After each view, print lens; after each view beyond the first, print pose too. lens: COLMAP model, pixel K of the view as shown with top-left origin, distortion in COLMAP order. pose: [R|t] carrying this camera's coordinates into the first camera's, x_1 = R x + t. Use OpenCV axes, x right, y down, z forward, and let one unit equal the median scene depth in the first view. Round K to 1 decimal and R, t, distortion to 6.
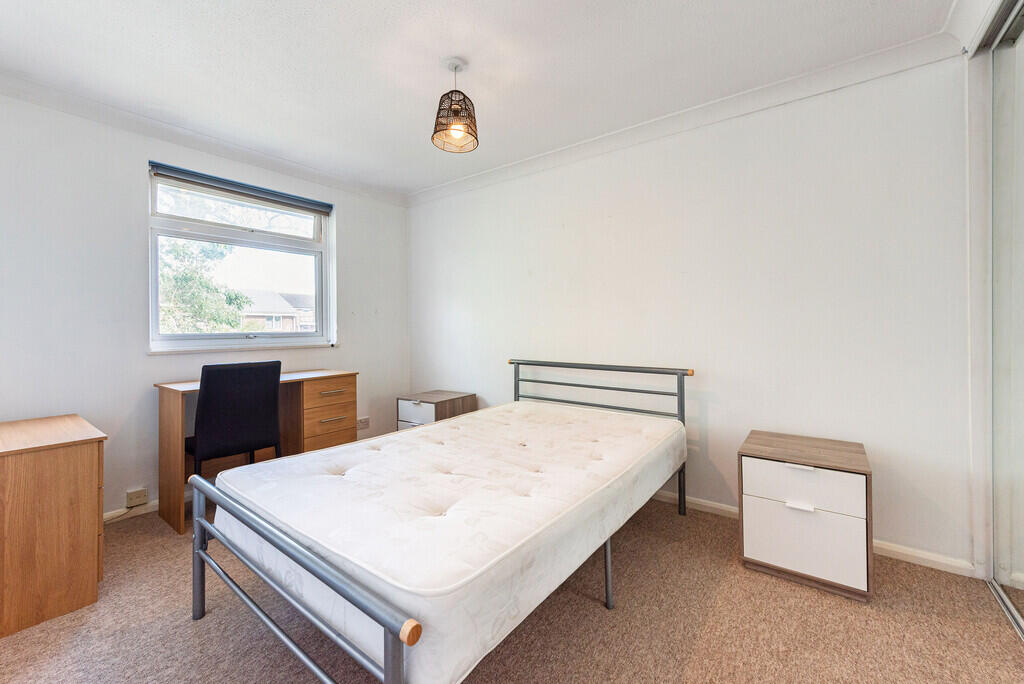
lens RADIAL K [[412.1, 0, 513.9], [0, 412.1, 325.8], [0, 0, 1]] dist [0.012173, 0.000021]
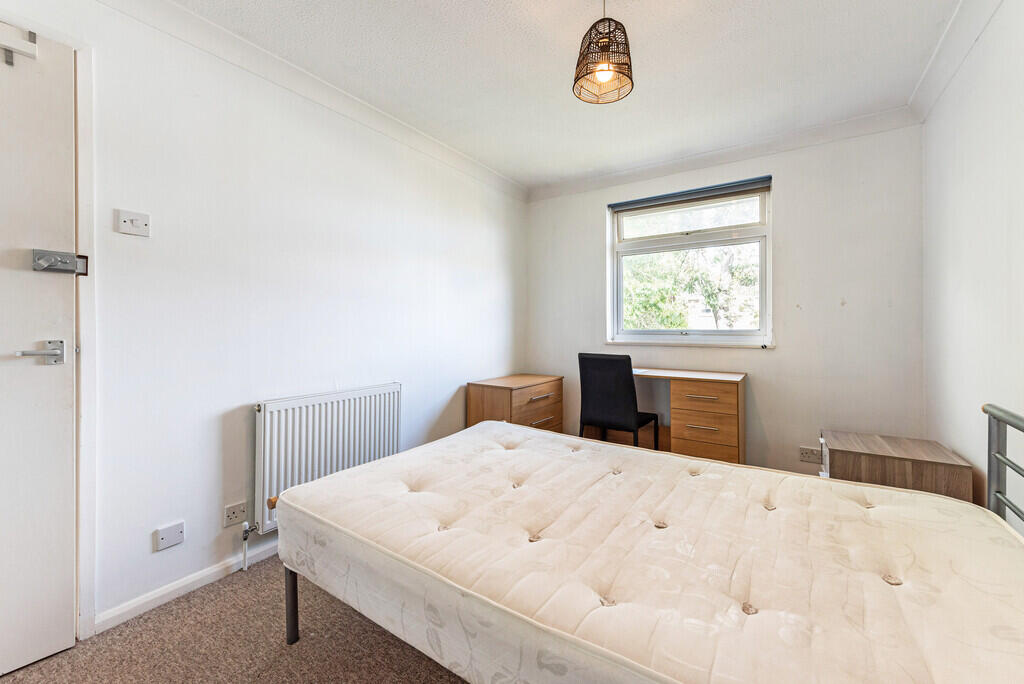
lens RADIAL K [[412.1, 0, 513.9], [0, 412.1, 325.8], [0, 0, 1]] dist [0.012173, 0.000021]
pose [[0.054645, 0.006792, -0.998483, 0.463924], [0.003031, 0.999971, 0.006968, -0.002552], [0.998501, -0.003407, 0.054623, 0.580501]]
